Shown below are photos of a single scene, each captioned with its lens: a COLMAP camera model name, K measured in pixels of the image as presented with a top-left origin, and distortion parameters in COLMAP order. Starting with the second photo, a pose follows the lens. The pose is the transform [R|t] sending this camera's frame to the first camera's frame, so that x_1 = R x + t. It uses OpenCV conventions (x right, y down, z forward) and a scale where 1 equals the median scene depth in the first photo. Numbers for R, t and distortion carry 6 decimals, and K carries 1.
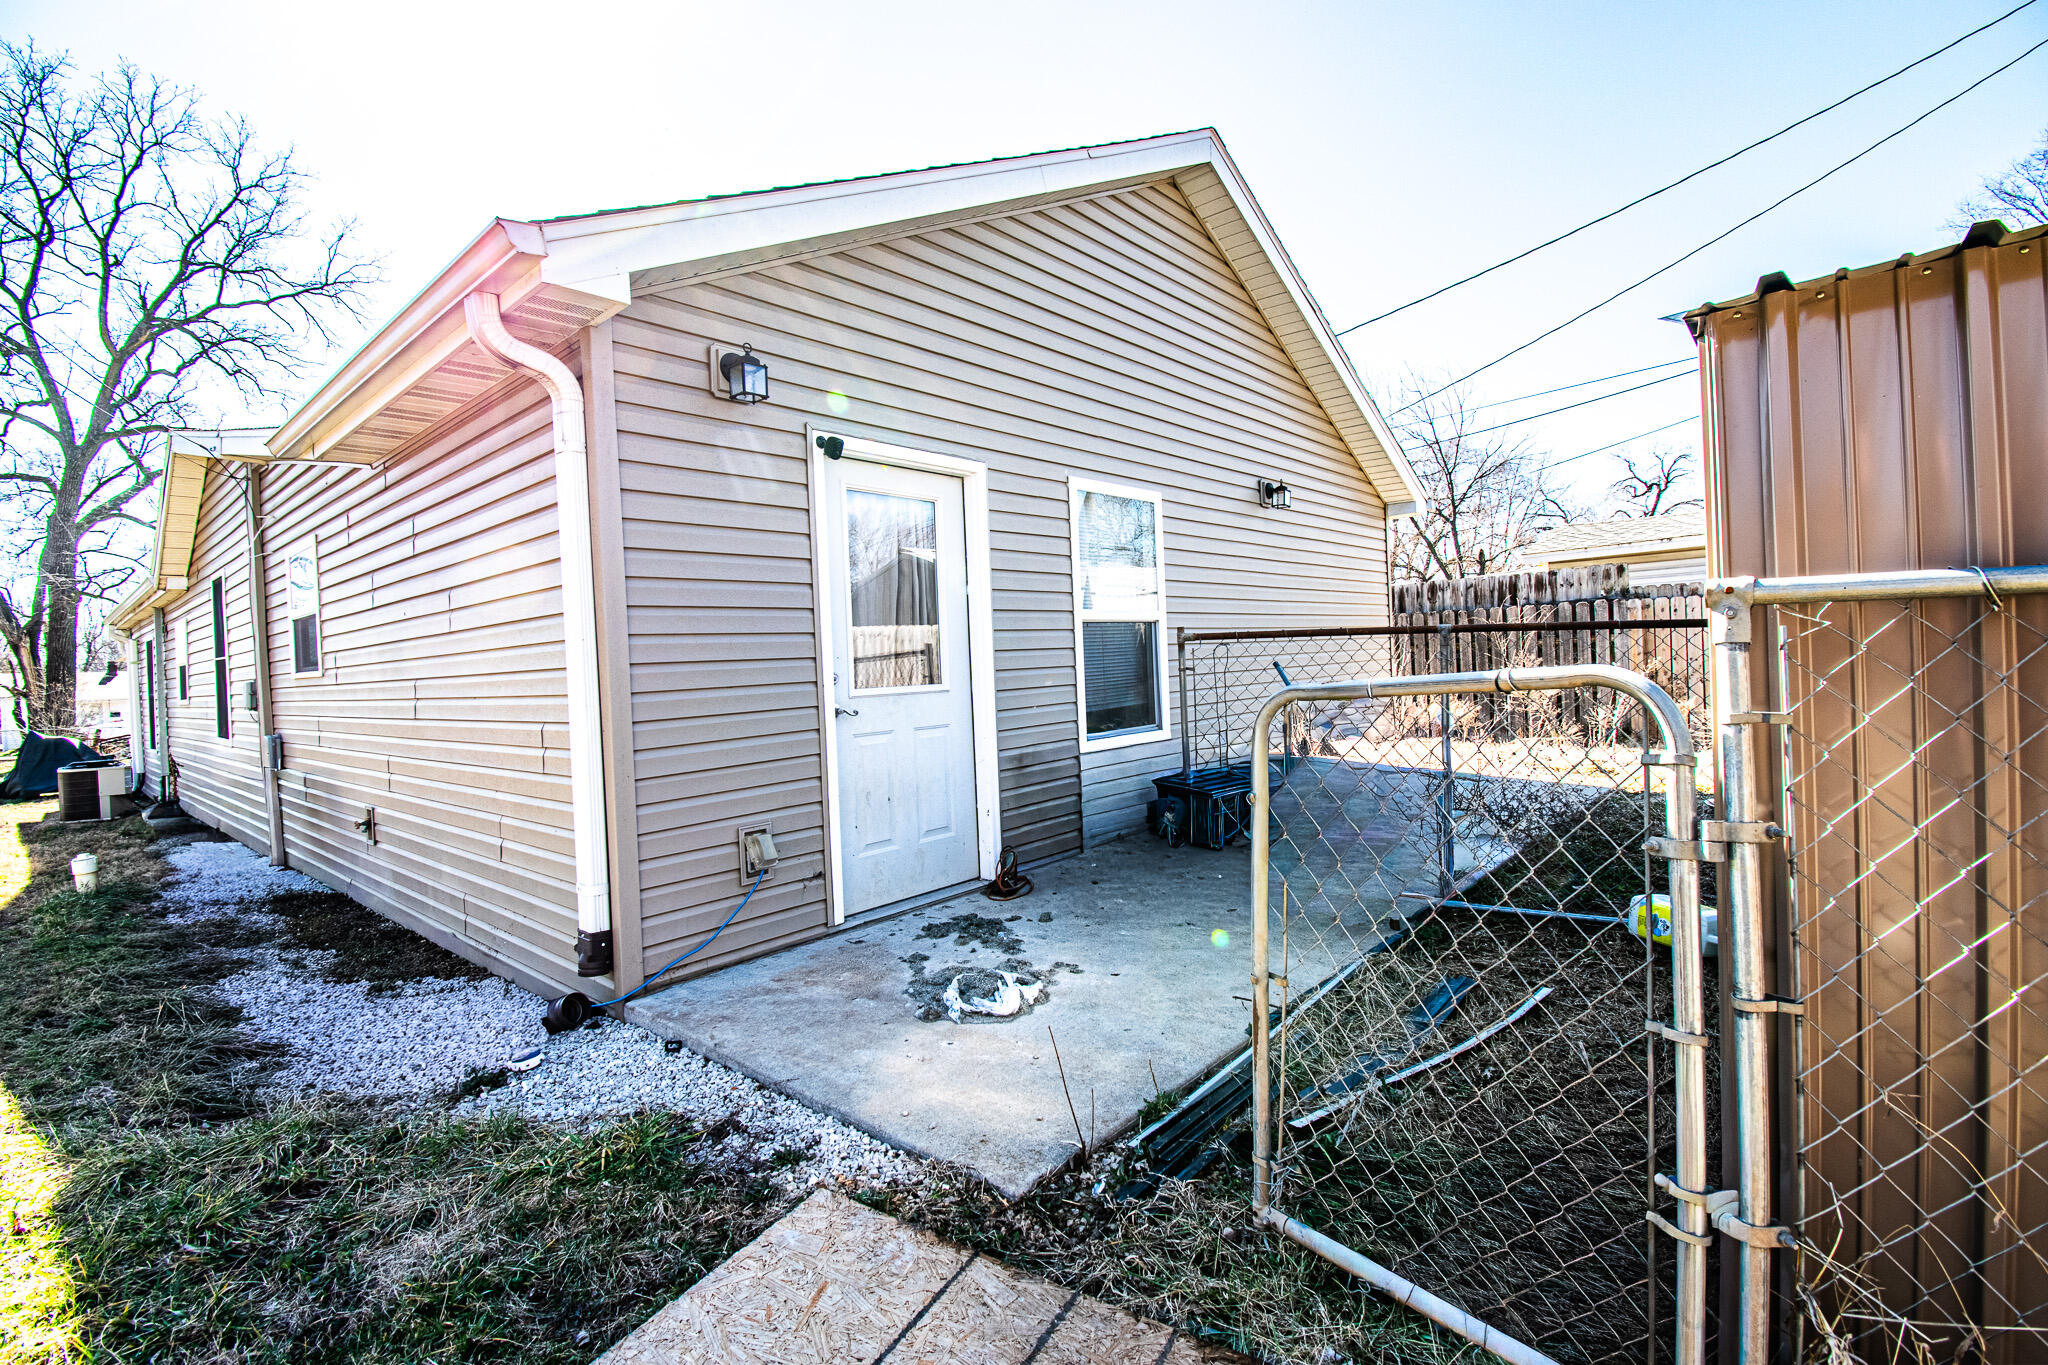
lens RADIAL K [[921.9, 0, 1024.0], [0, 921.9, 682.5], [0, 0, 1]] dist [-0.016612, -0.007084]
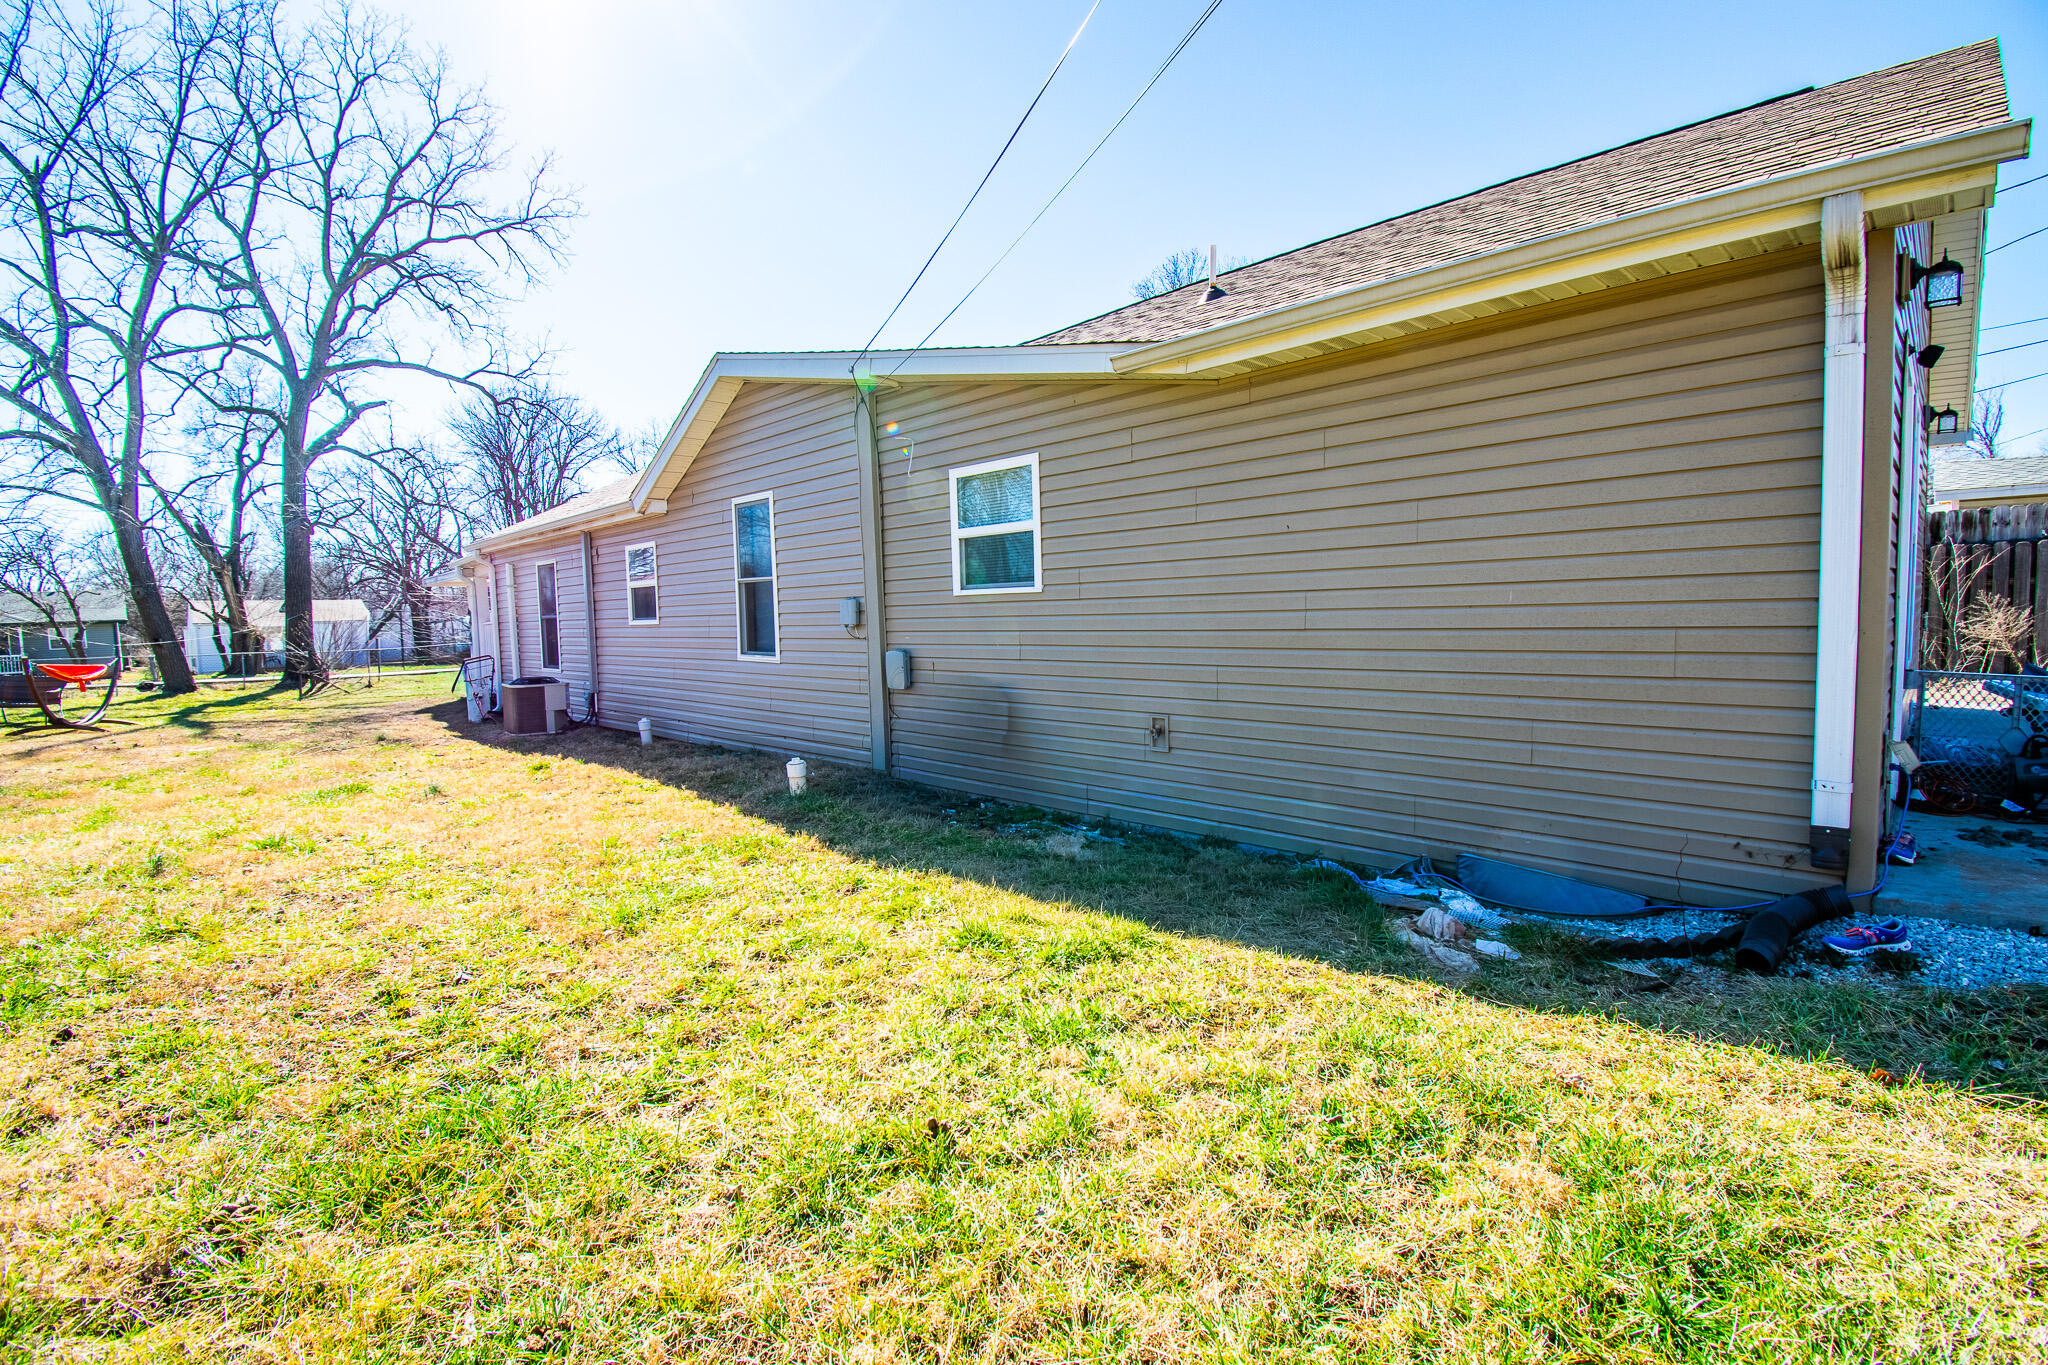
lens RADIAL K [[890.9, 0, 1024.0], [0, 890.9, 682.5], [0, 0, 1]] dist [0.019880, -0.026537]
pose [[0.998392, 0.017572, -0.053887, -0.160694], [-0.014064, 0.997798, 0.064817, 0.007130], [0.054907, -0.063955, 0.996441, -0.003135]]
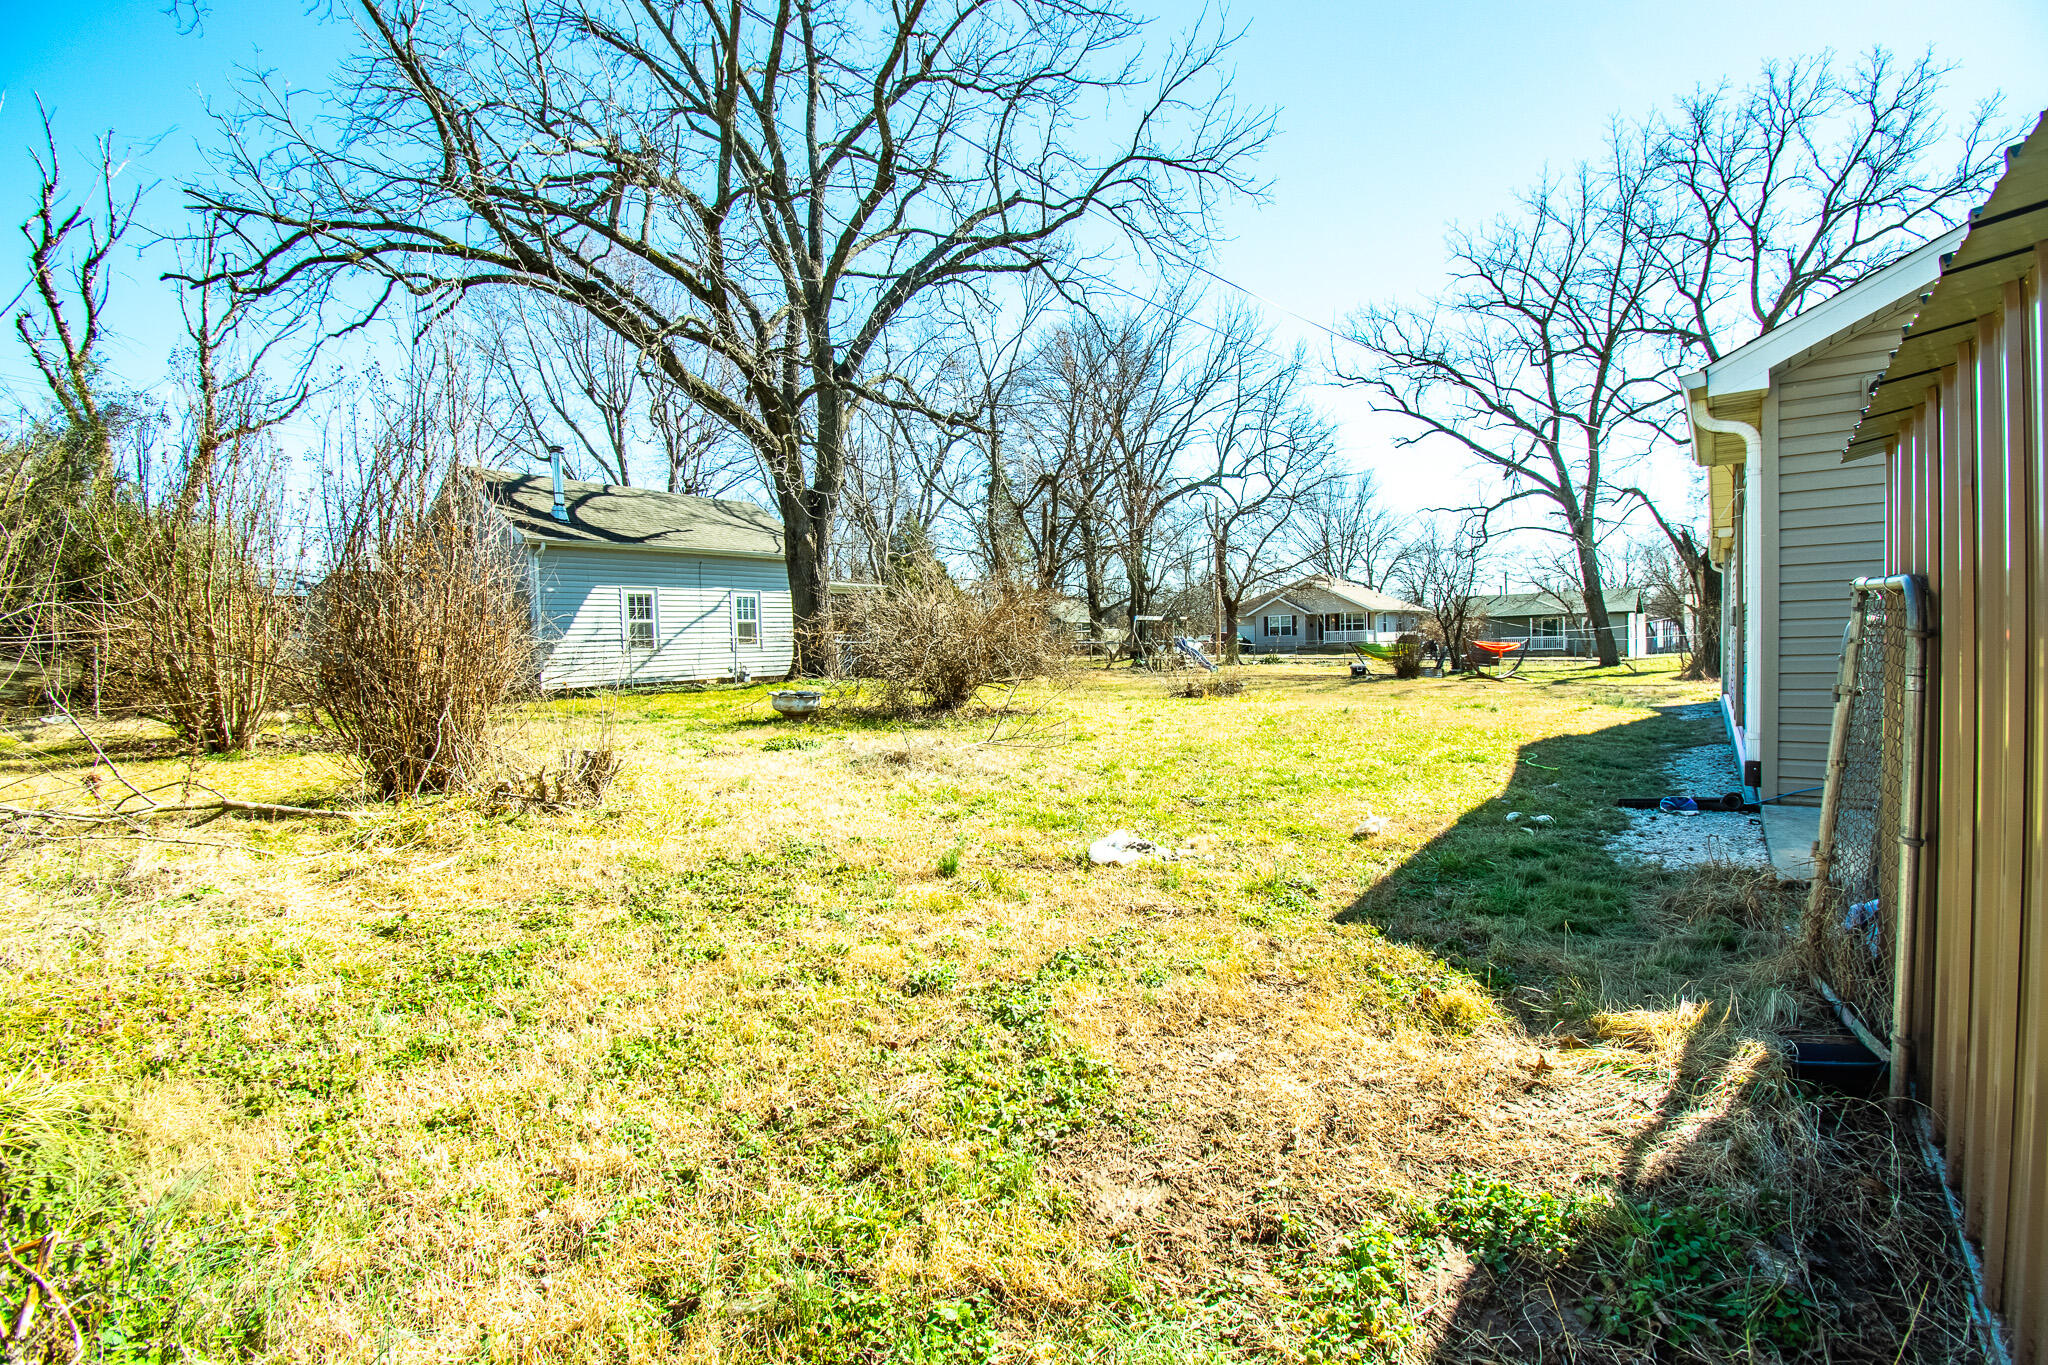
lens RADIAL K [[921.9, 0, 1024.0], [0, 921.9, 682.5], [0, 0, 1]] dist [-0.016612, -0.007084]
pose [[0.070405, 0.081971, -0.994145, 0.128598], [0.009651, 0.996515, 0.082850, -0.003158], [0.997472, -0.015428, 0.069368, -0.053957]]
